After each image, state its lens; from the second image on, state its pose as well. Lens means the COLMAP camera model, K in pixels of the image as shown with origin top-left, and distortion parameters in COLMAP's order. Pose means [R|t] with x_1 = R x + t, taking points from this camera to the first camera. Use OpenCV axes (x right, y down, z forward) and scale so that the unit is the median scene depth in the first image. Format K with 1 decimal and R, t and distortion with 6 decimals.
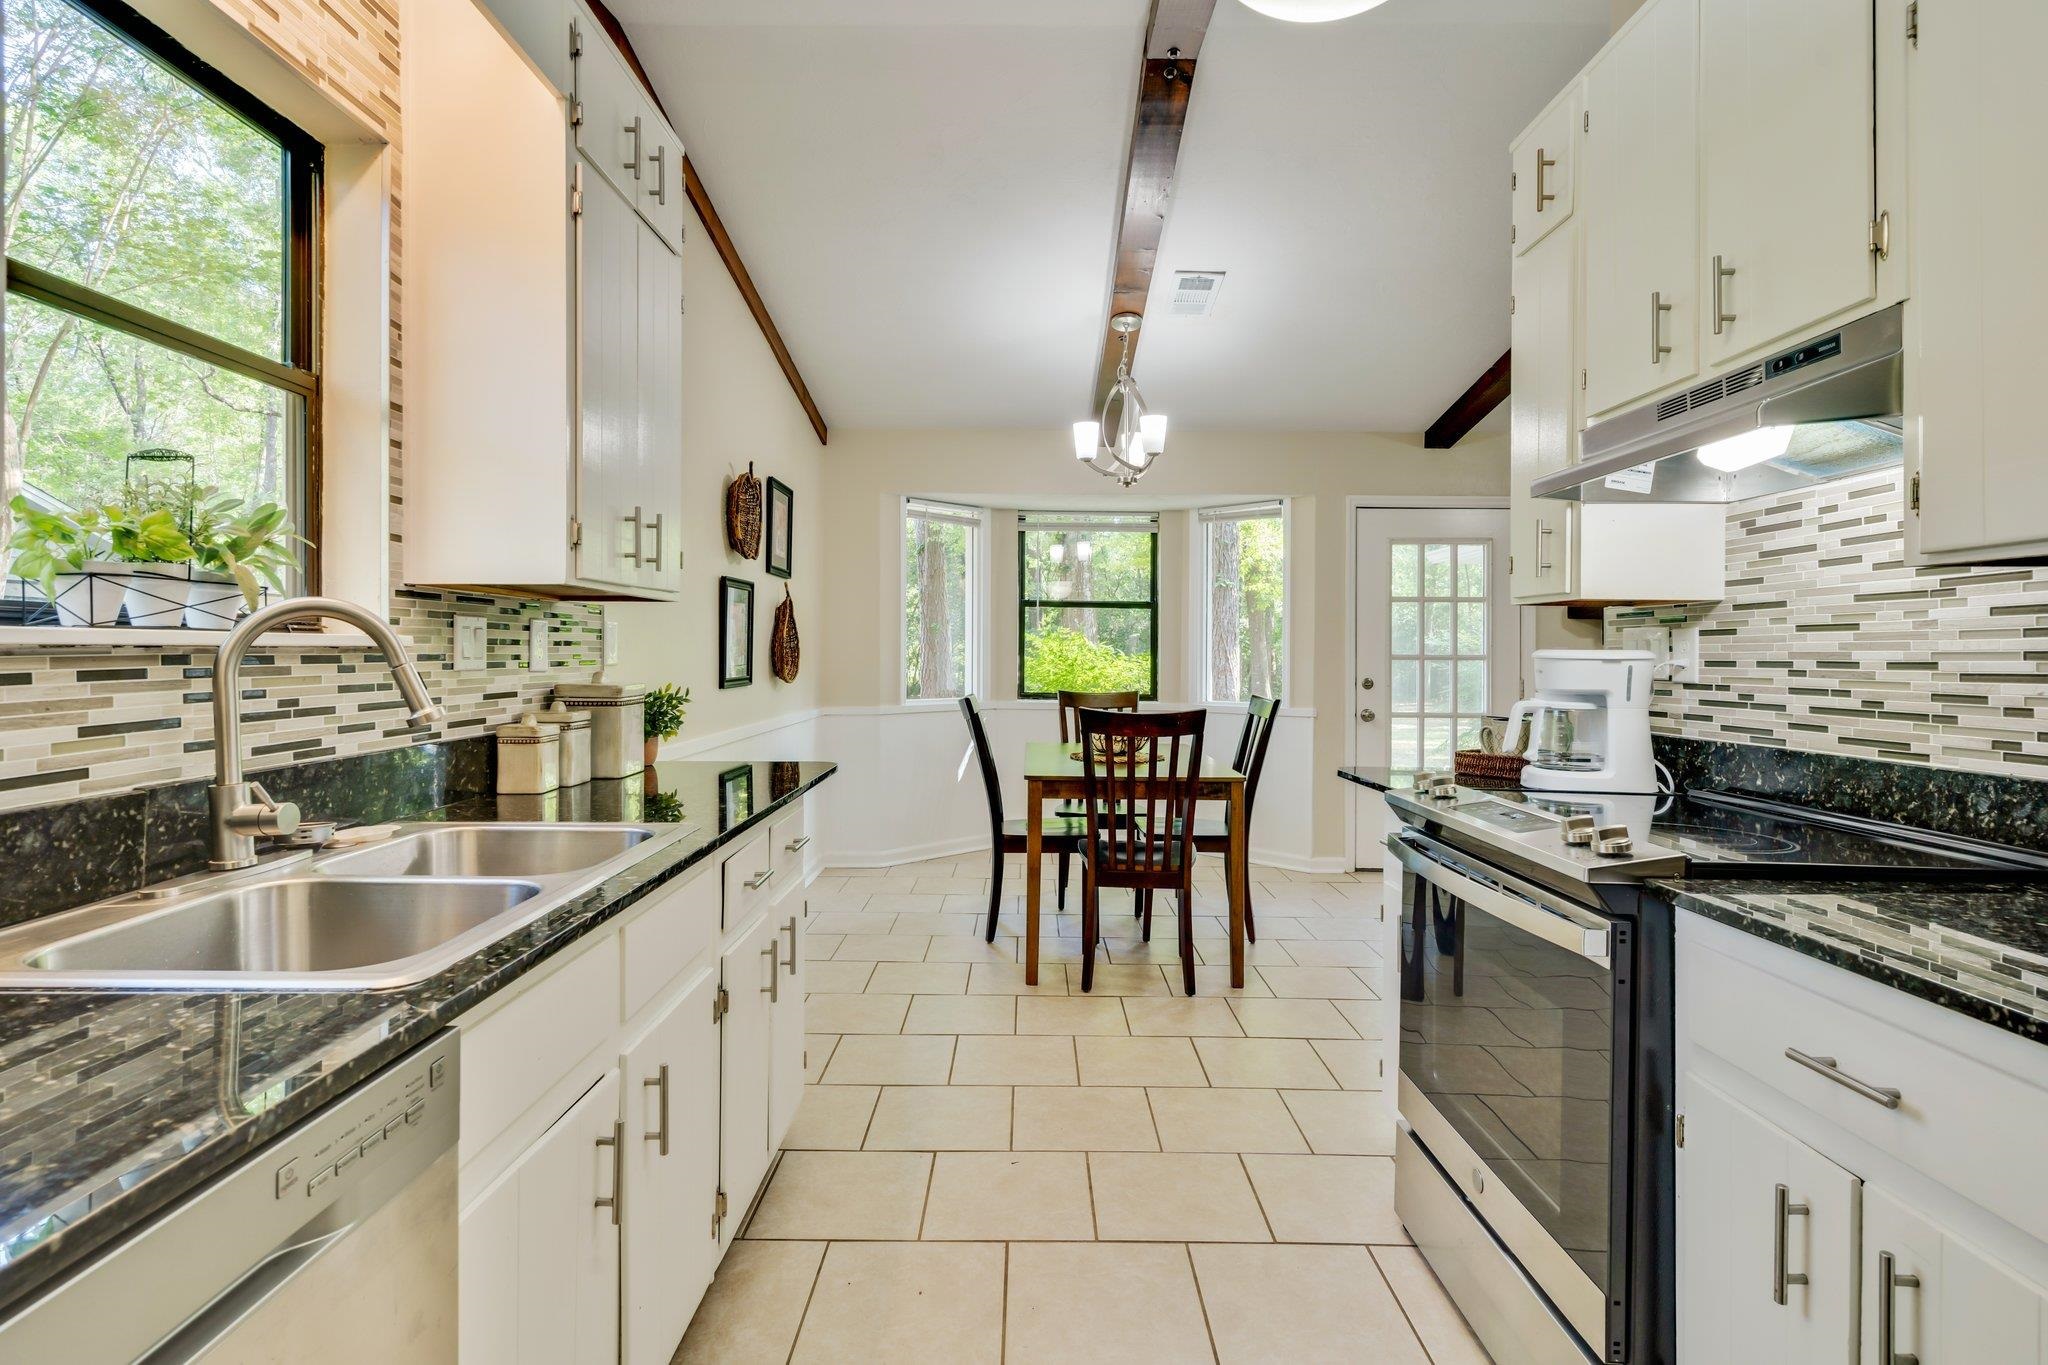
lens RADIAL K [[984.7, 0, 1028.4], [0, 984.7, 666.9], [0, 0, 1]] dist [-0.000181, -0.001037]
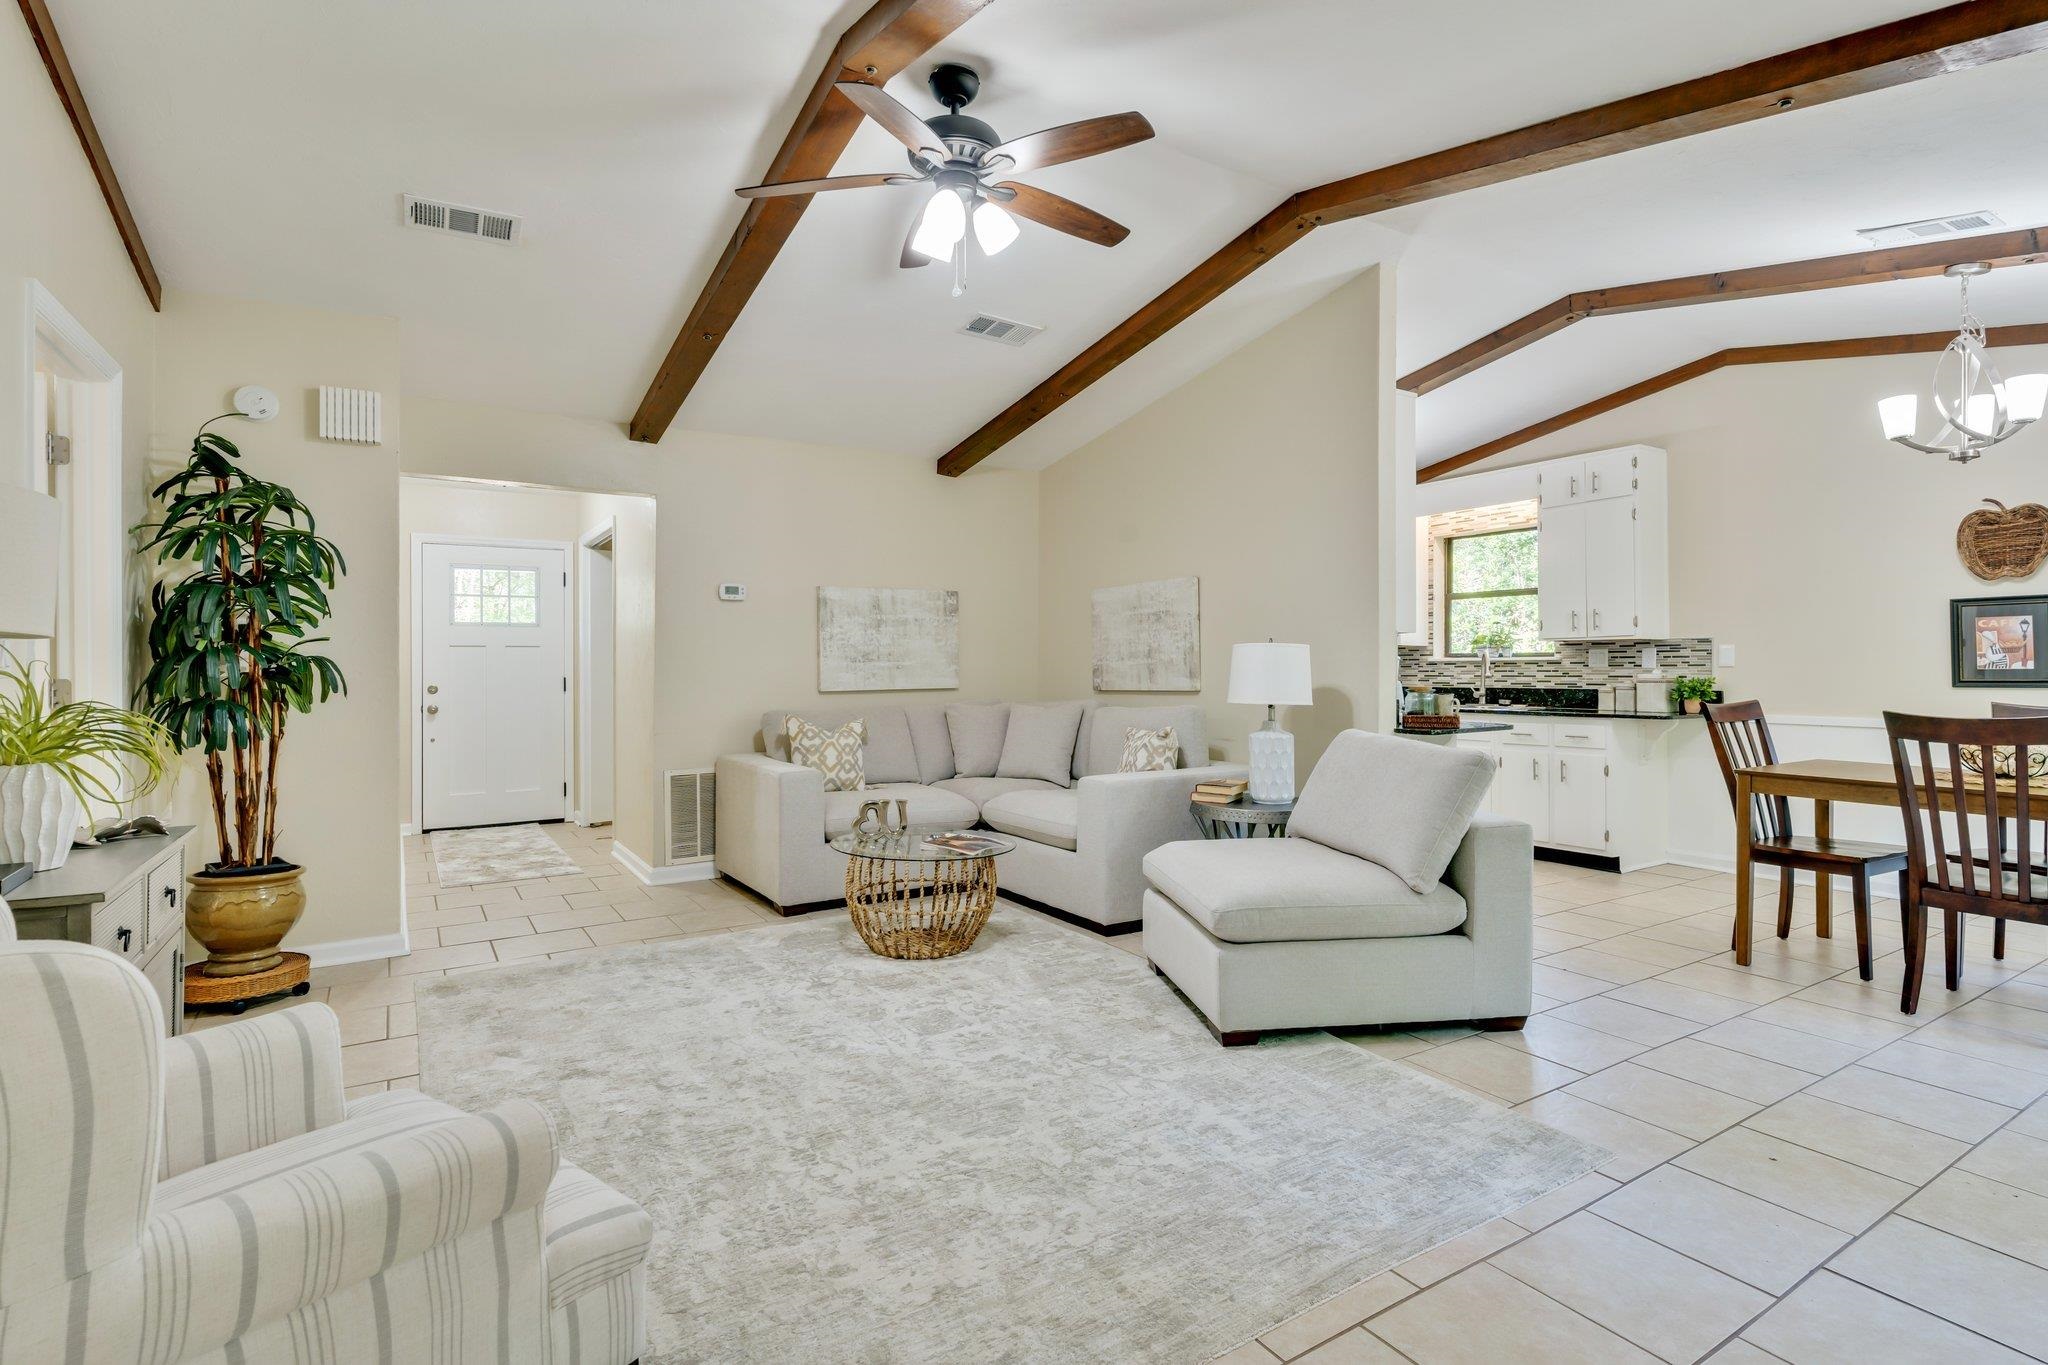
lens RADIAL K [[984.7, 0, 1027.9], [0, 984.7, 664.1], [0, 0, 1]] dist [-0.000181, -0.001037]
pose [[-0.845158, -0.007047, -0.534471, 3.152310], [-0.010690, 0.999936, 0.003720, 0.001316], [0.534410, 0.008858, -0.845179, 3.285886]]
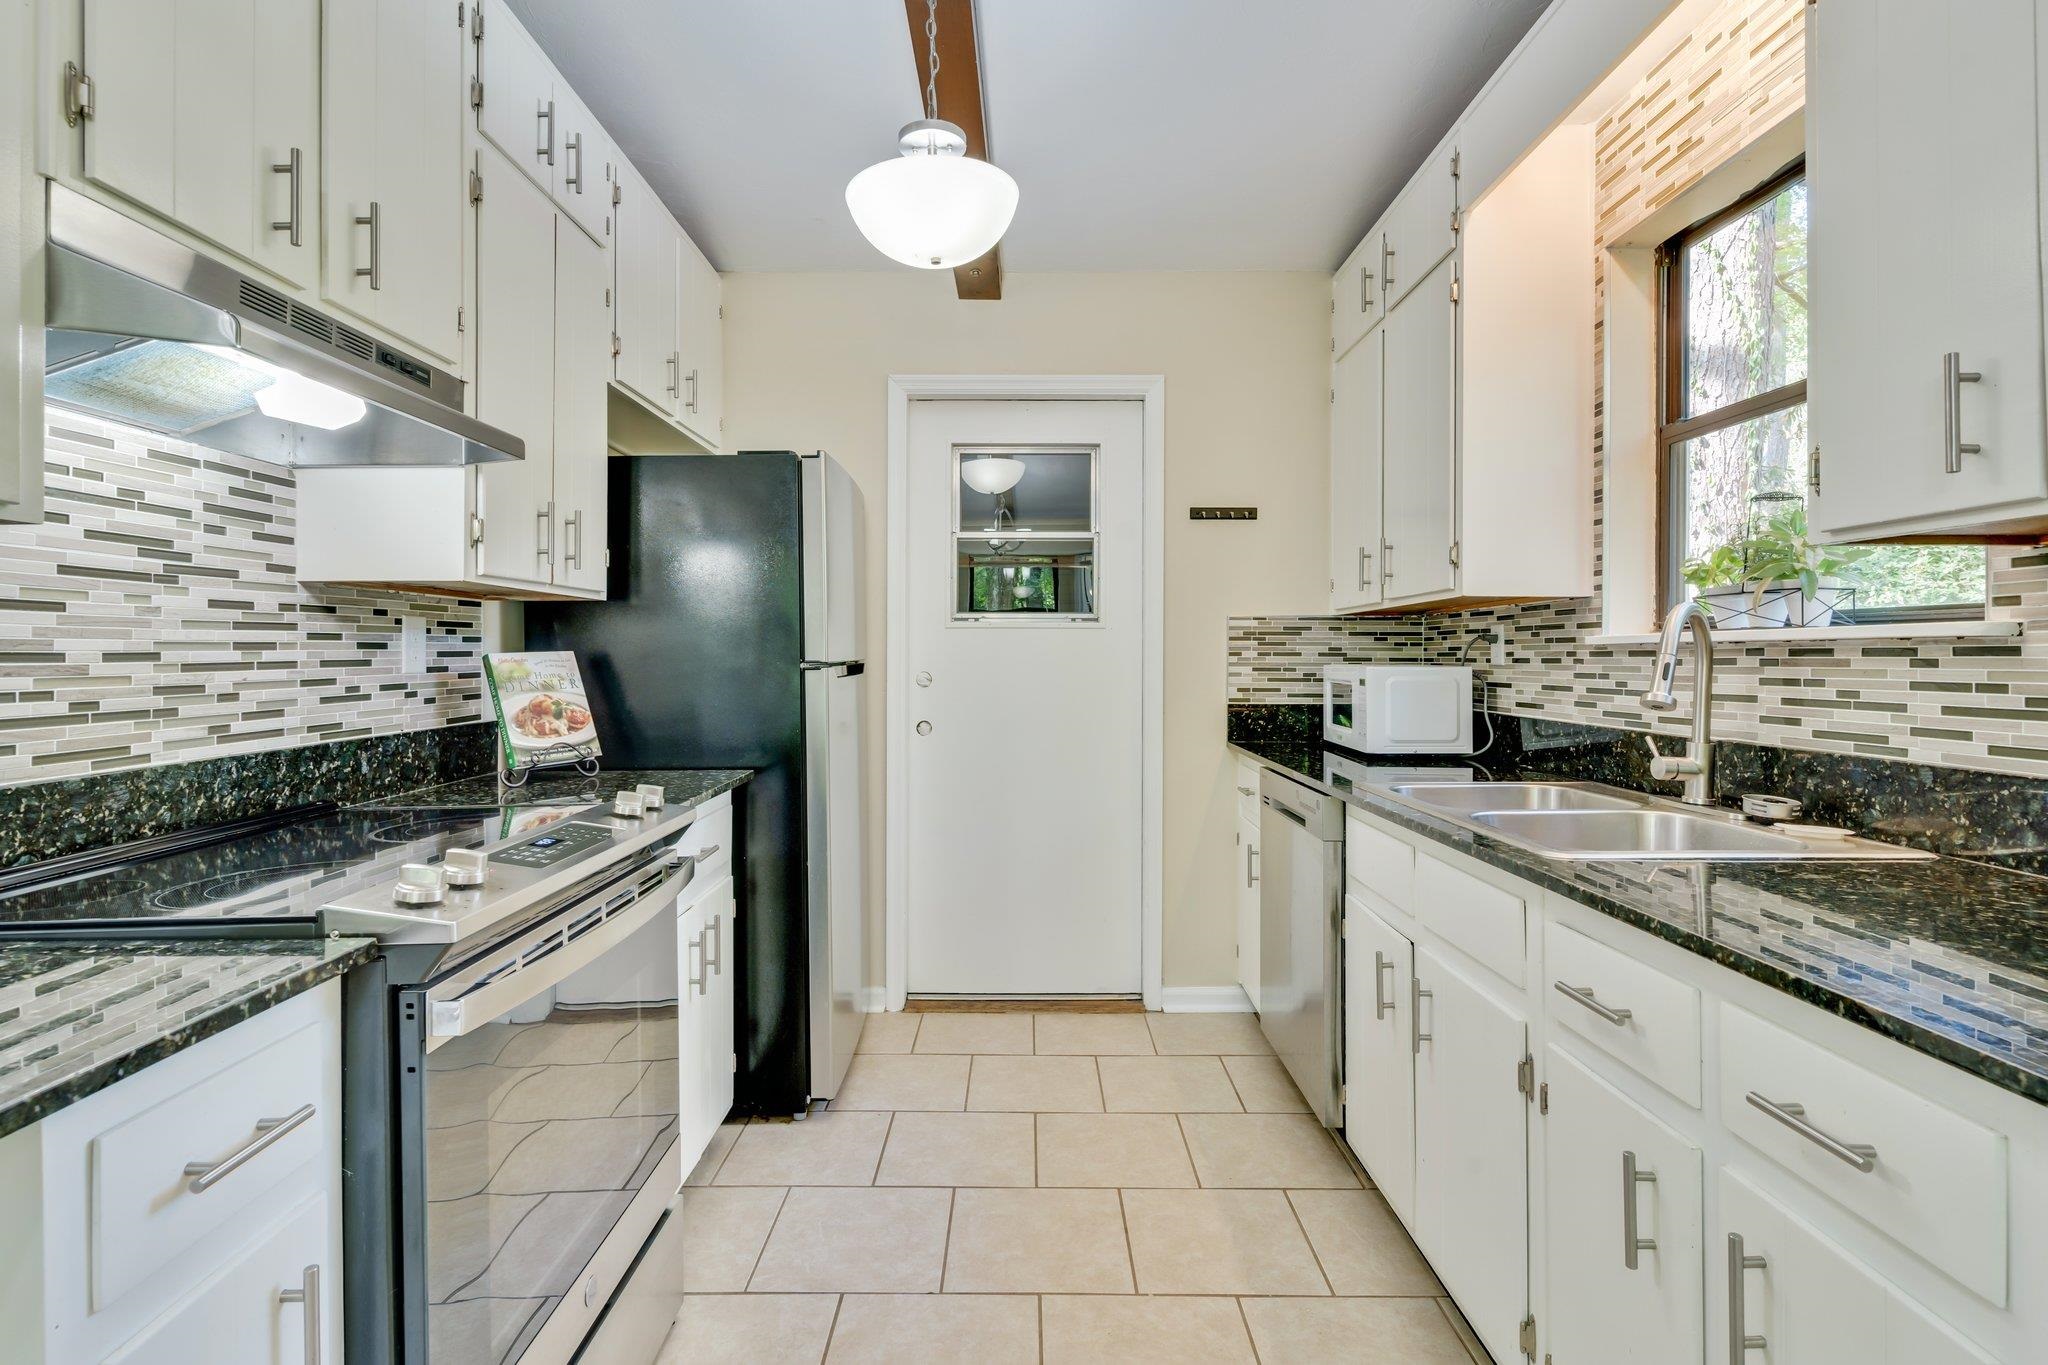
lens RADIAL K [[984.7, 0, 1017.0], [0, 984.7, 676.5], [0, 0, 1]] dist [-0.000181, -0.001037]
pose [[-0.999992, -0.001507, 0.003767, 0.108421], [-0.001367, 0.999321, 0.036829, -0.017639], [-0.003819, 0.036824, -0.999314, 1.928601]]
